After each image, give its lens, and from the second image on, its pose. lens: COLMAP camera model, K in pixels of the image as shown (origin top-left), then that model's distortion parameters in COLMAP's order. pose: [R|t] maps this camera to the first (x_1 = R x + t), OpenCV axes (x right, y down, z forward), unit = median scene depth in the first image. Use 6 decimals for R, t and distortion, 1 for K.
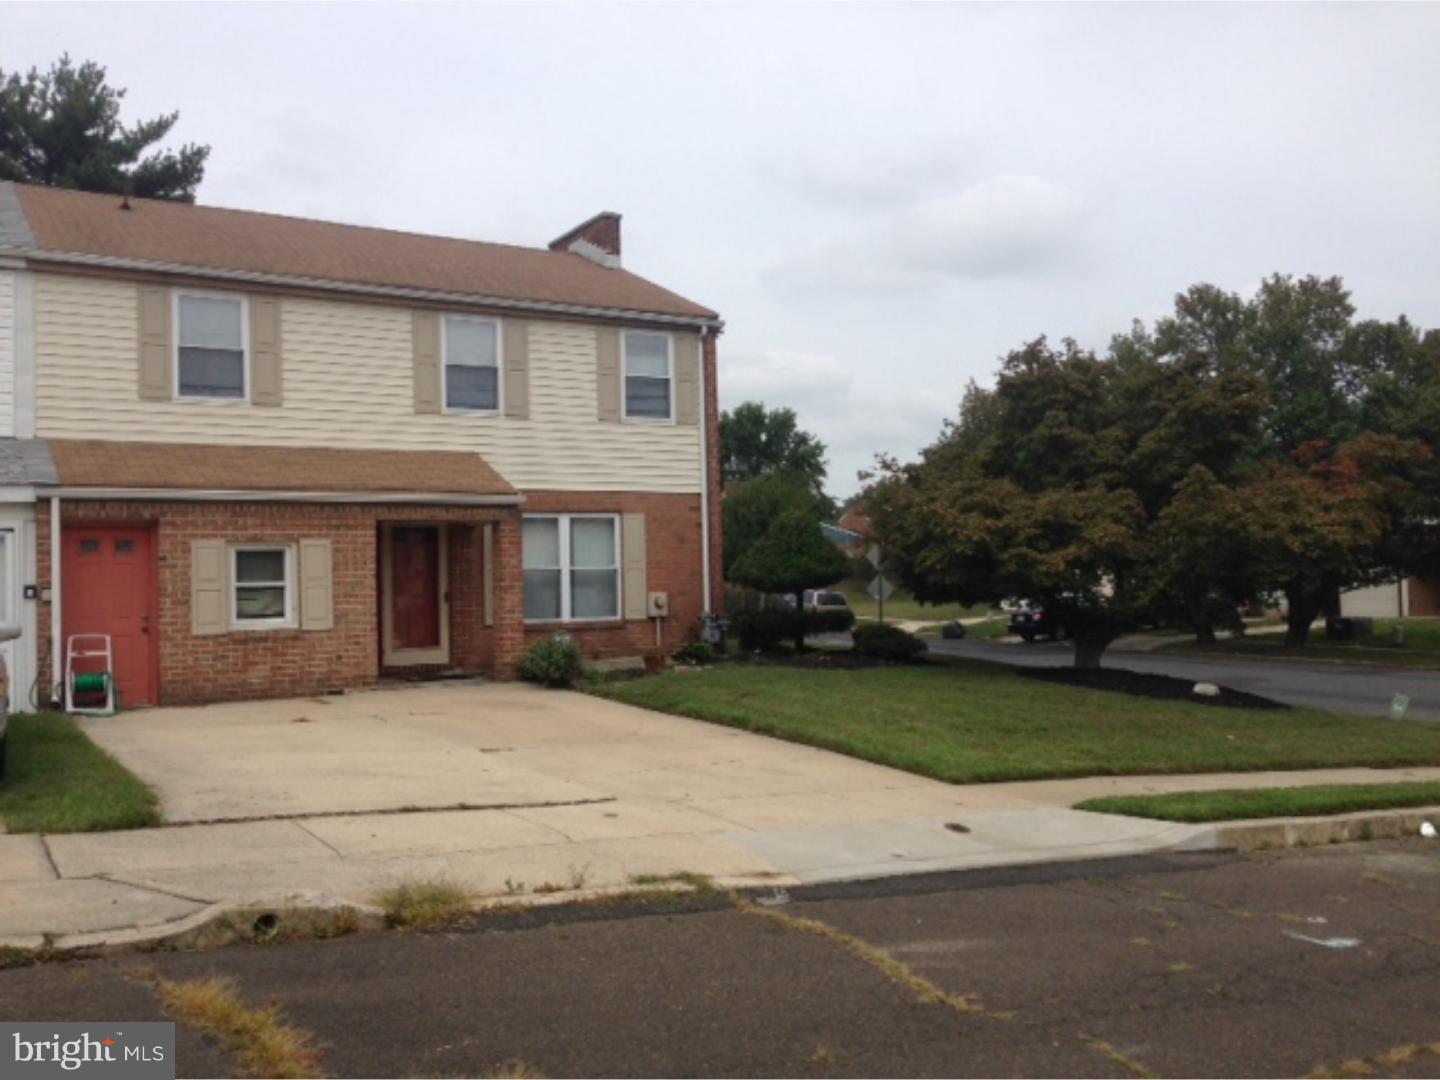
lens RADIAL K [[1385.9, 0, 720.0], [0, 1385.9, 540.0], [0, 0, 1]] dist [0.004281, 0.004271]
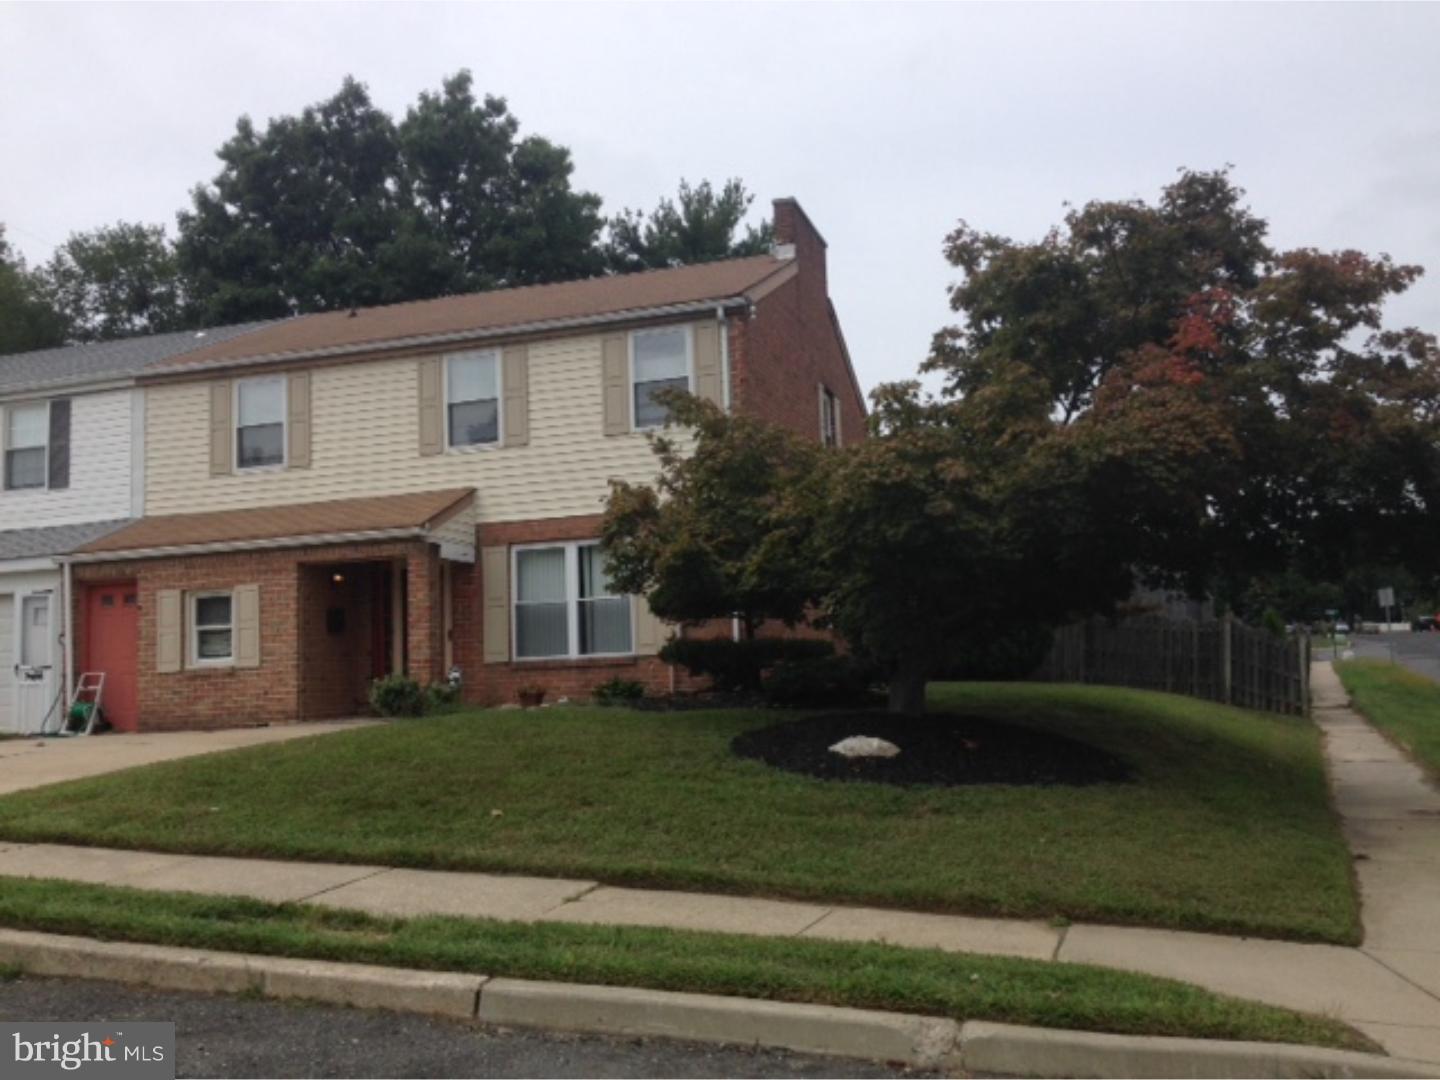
lens RADIAL K [[1350.4, 0, 720.0], [0, 1350.4, 540.0], [0, 0, 1]] dist [0.050652, -0.002741]
pose [[0.646114, -0.083916, -0.758614, 0.758224], [0.048002, 0.996438, -0.069339, 0.056149], [0.761730, 0.008386, 0.647841, 0.581381]]
